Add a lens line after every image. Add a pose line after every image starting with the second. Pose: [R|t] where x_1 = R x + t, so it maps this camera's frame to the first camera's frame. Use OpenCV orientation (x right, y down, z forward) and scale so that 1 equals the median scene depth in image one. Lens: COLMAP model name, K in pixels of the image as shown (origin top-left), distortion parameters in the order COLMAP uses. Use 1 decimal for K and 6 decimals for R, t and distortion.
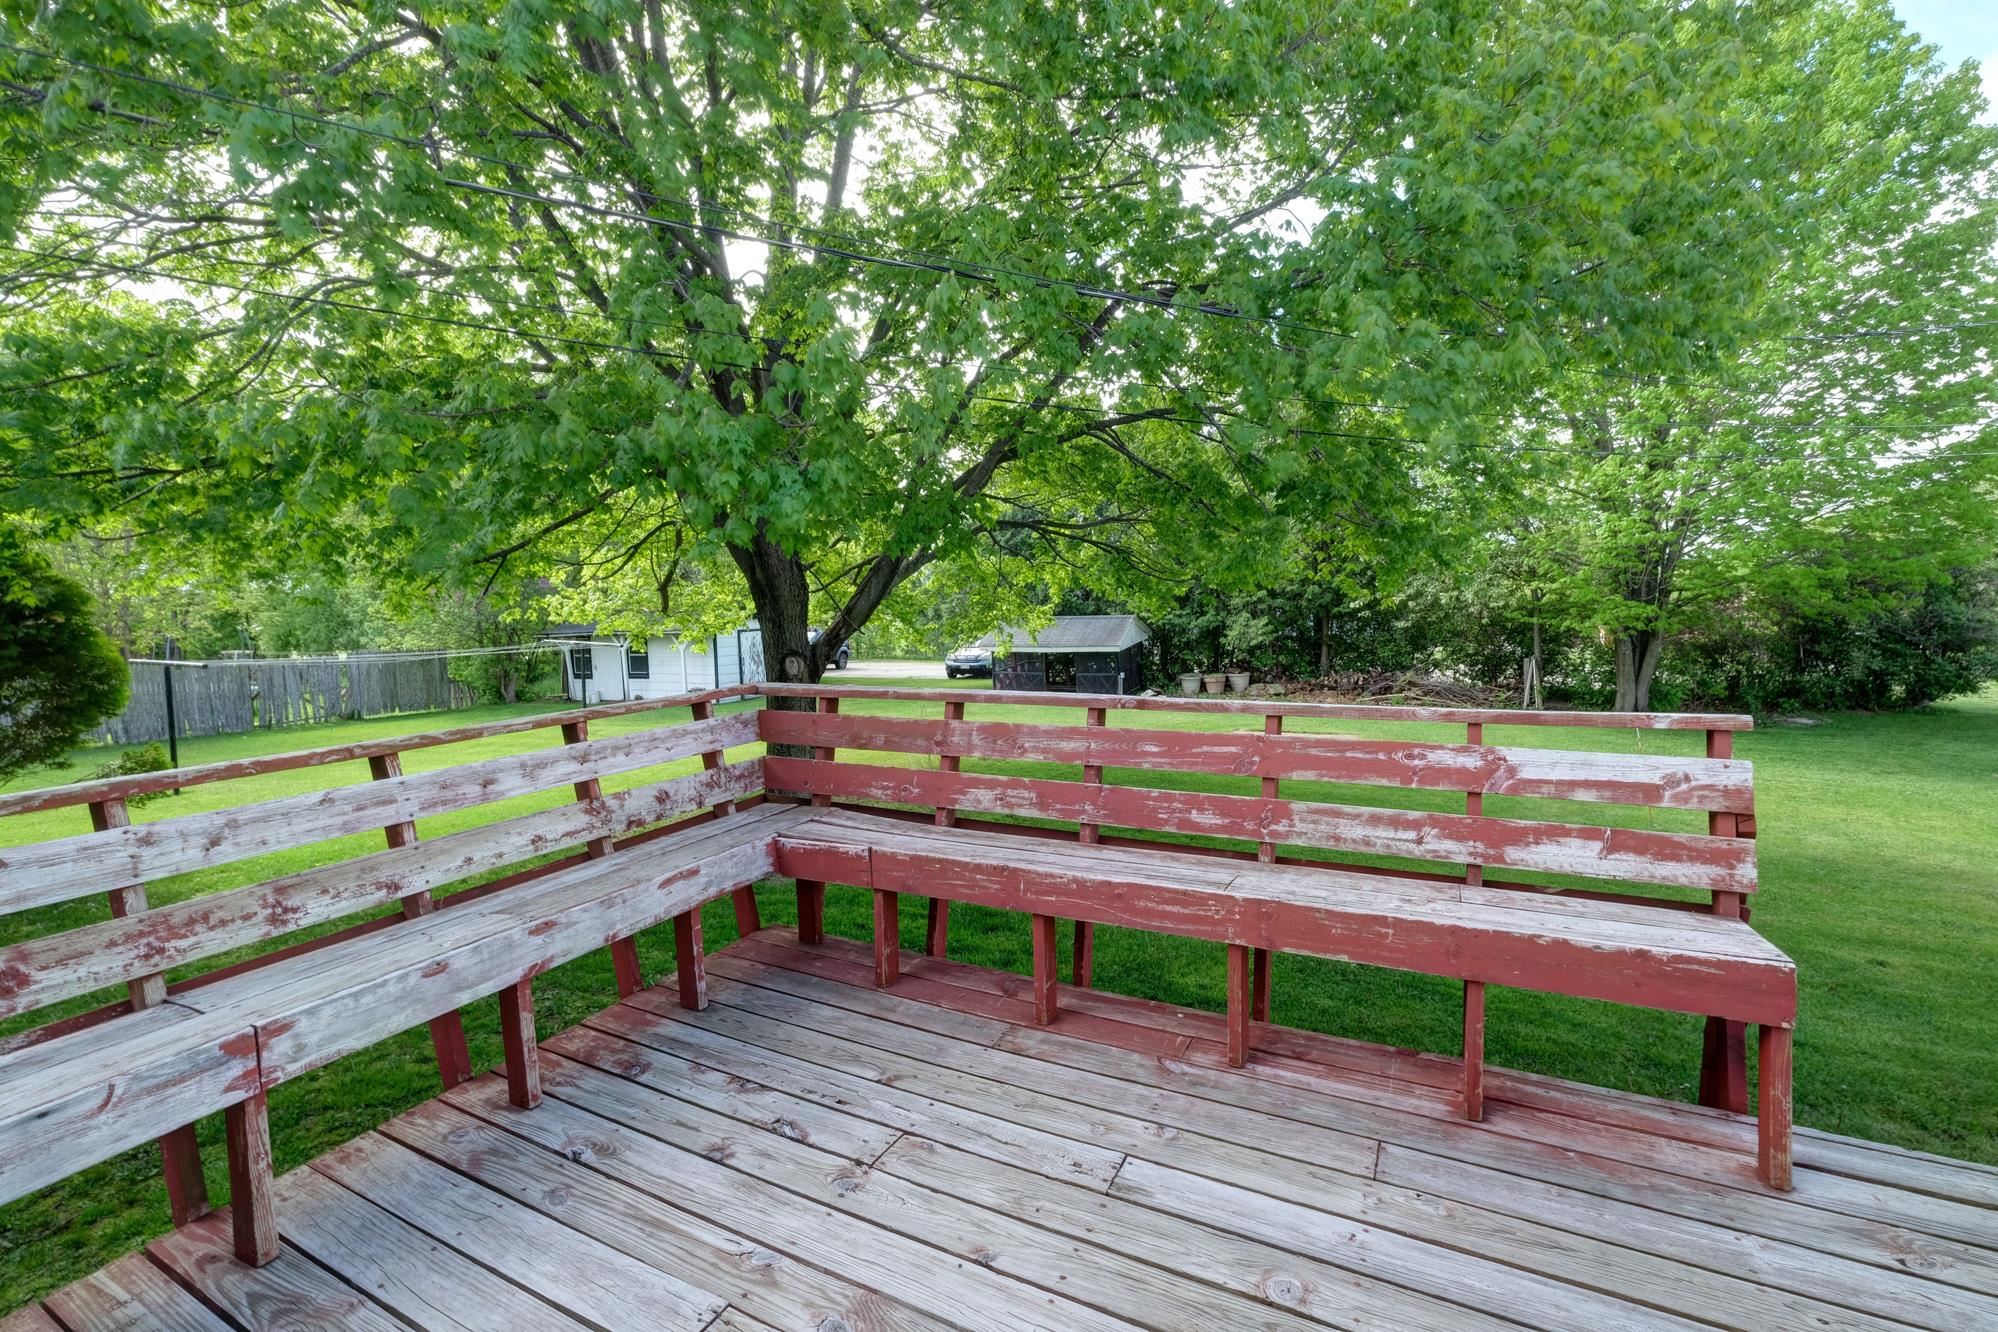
lens RADIAL K [[869.7, 0, 996.1], [0, 869.7, 657.2], [0, 0, 1]] dist [-0.000388, -0.000041]
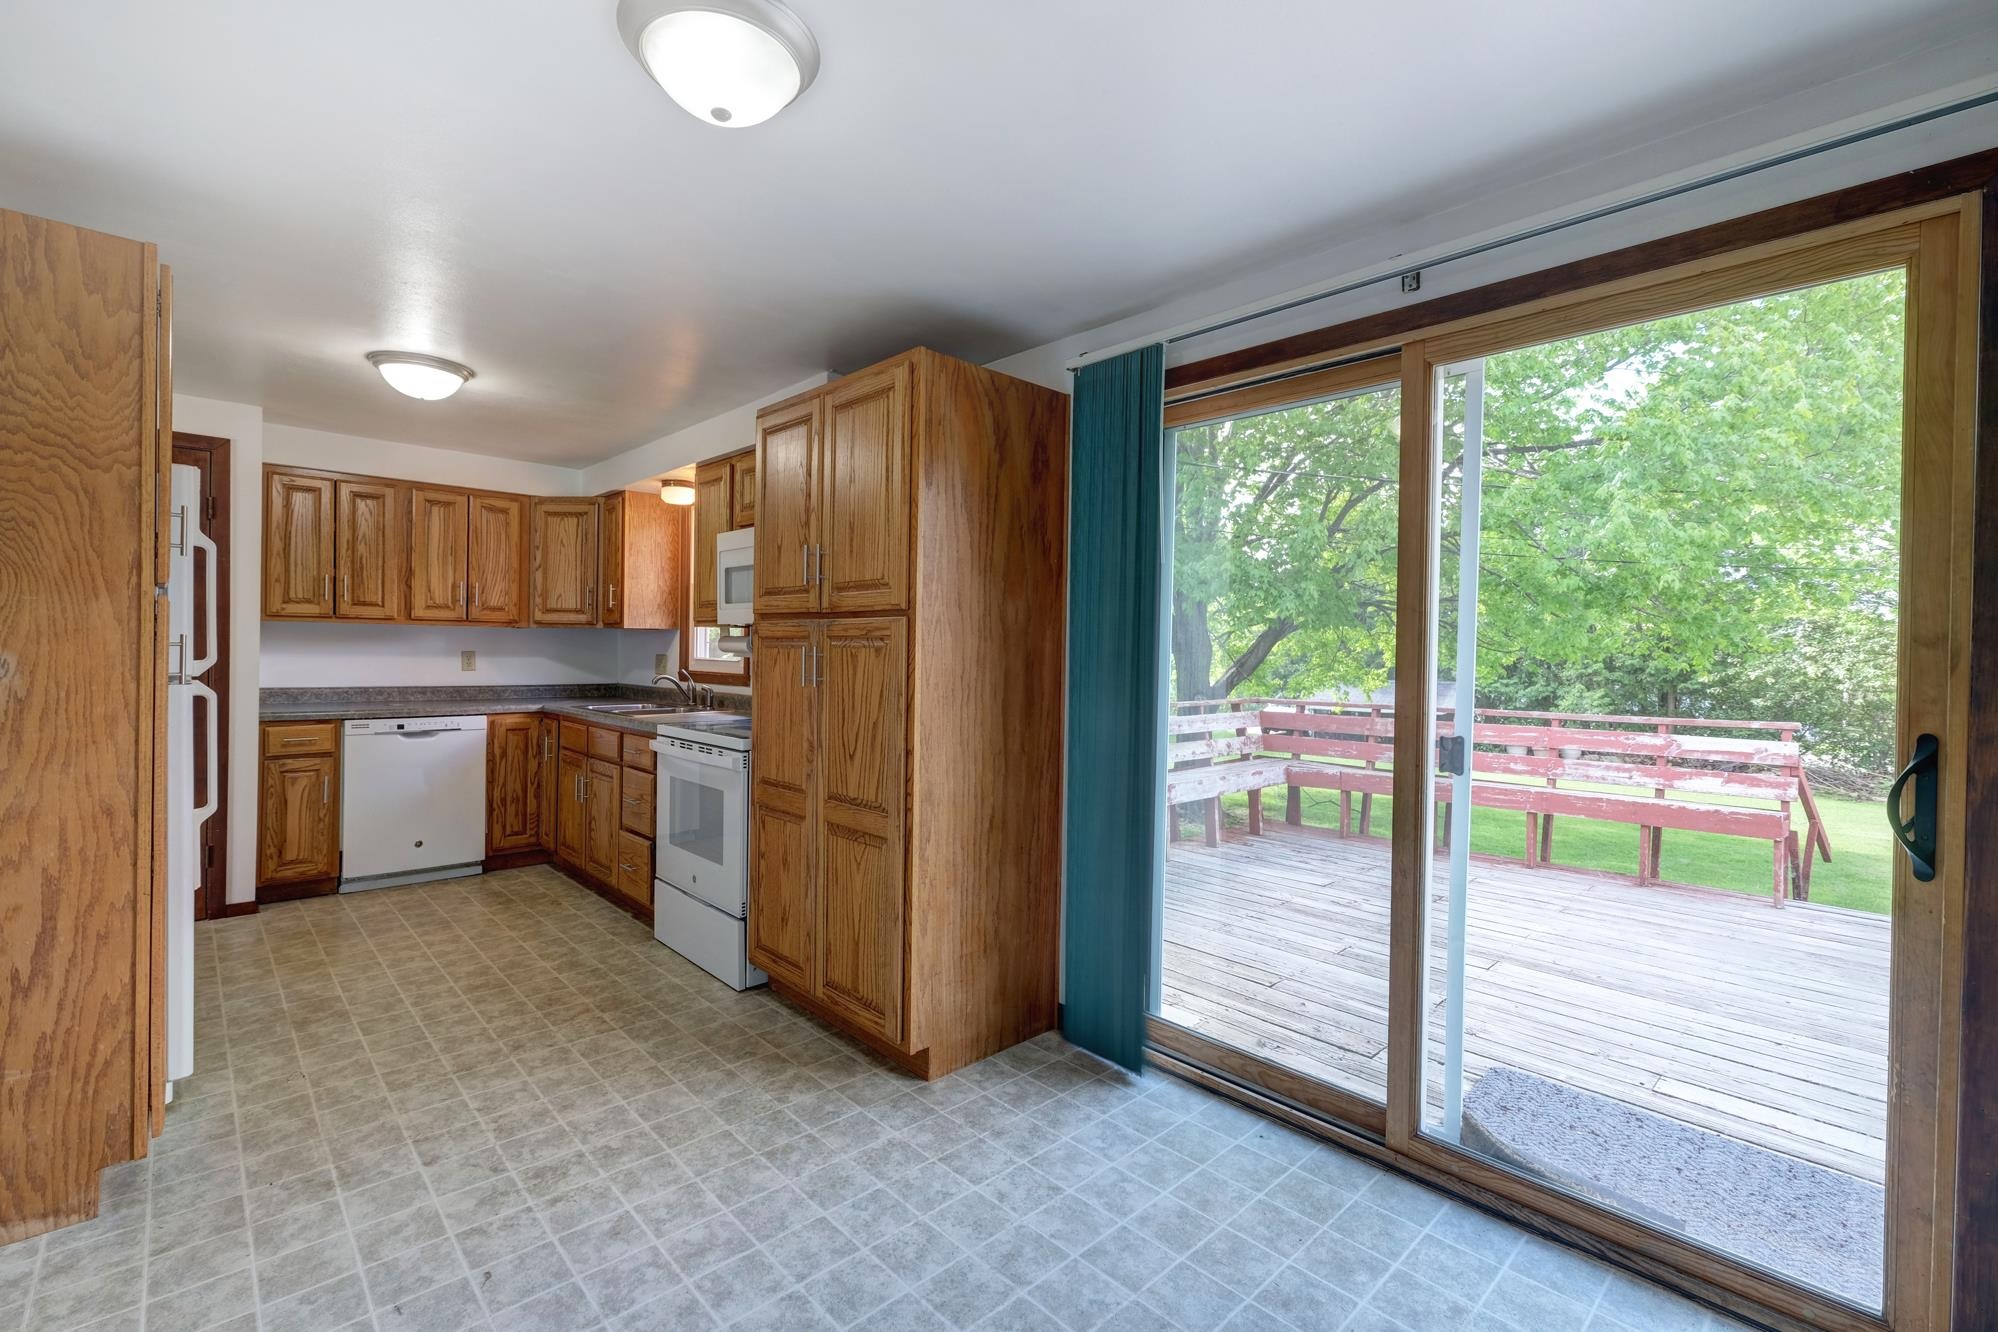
lens RADIAL K [[869.7, 0, 996.1], [0, 869.7, 657.2], [0, 0, 1]] dist [-0.000388, -0.000041]
pose [[0.947317, 0.037586, -0.318084, -0.048541], [-0.058720, 0.996639, -0.057113, 0.019562], [0.314869, 0.072781, 0.946341, -0.231360]]
